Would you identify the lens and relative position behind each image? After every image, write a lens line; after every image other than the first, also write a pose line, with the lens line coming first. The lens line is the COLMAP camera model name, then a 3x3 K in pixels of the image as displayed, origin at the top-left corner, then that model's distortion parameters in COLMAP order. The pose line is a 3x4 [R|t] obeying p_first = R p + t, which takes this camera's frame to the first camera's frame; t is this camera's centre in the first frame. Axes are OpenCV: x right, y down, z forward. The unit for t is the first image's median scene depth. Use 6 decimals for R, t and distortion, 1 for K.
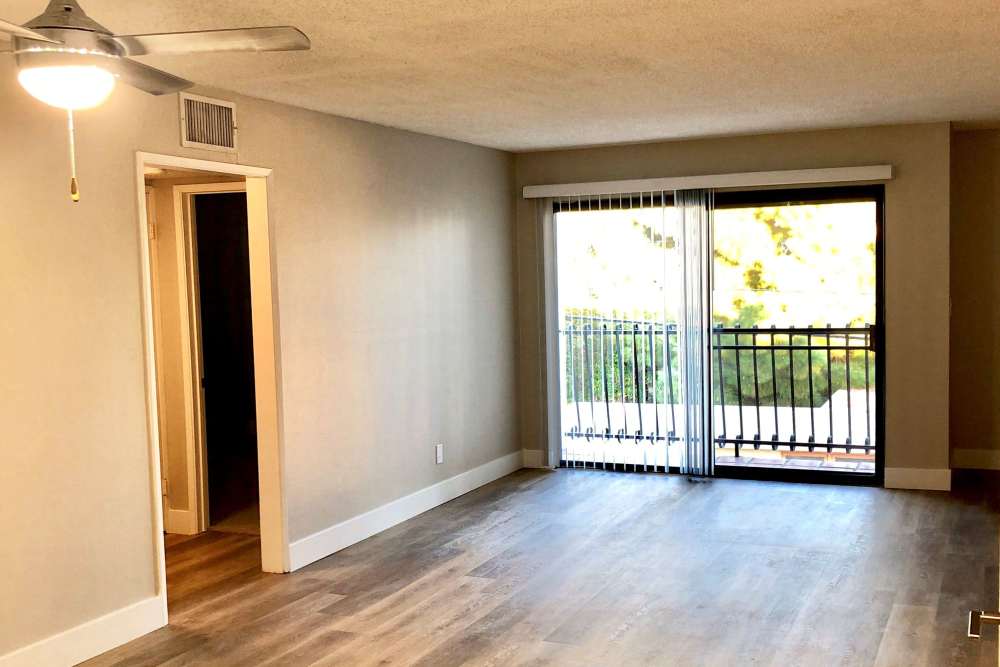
lens RADIAL K [[1108.9, 0, 500.0], [0, 1108.9, 333.5], [0, 0, 1]] dist [0.092049, 0.008449]
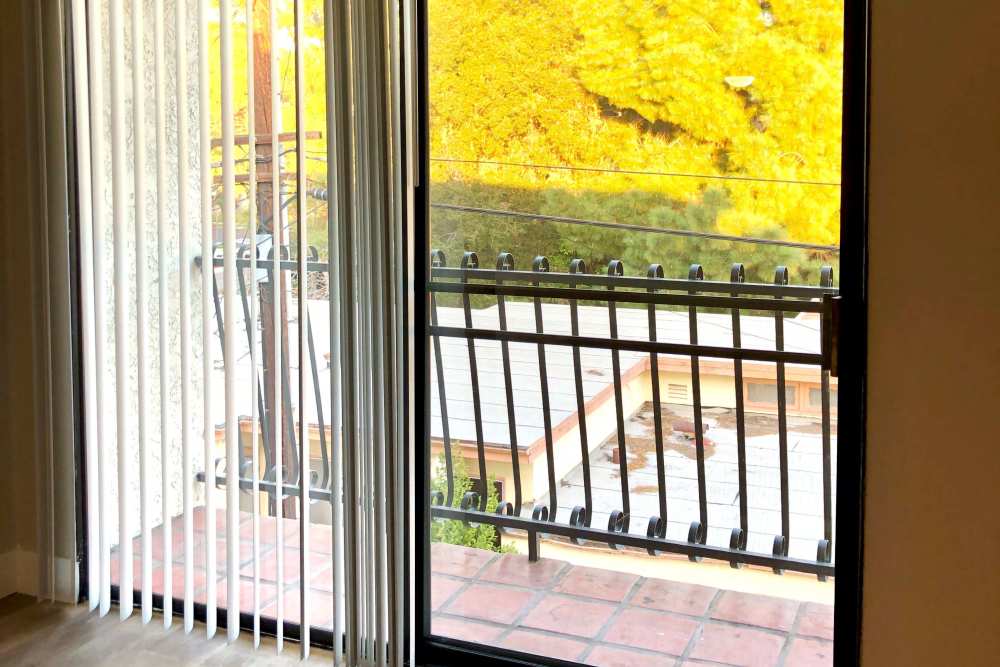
lens RADIAL K [[1108.9, 0, 500.0], [0, 1108.9, 333.5], [0, 0, 1]] dist [0.092049, 0.008449]
pose [[0.999666, 0.017075, 0.019397, 0.041726], [-0.019098, 0.993813, 0.109409, -0.006204], [-0.017409, -0.109743, 0.993808, 0.125197]]
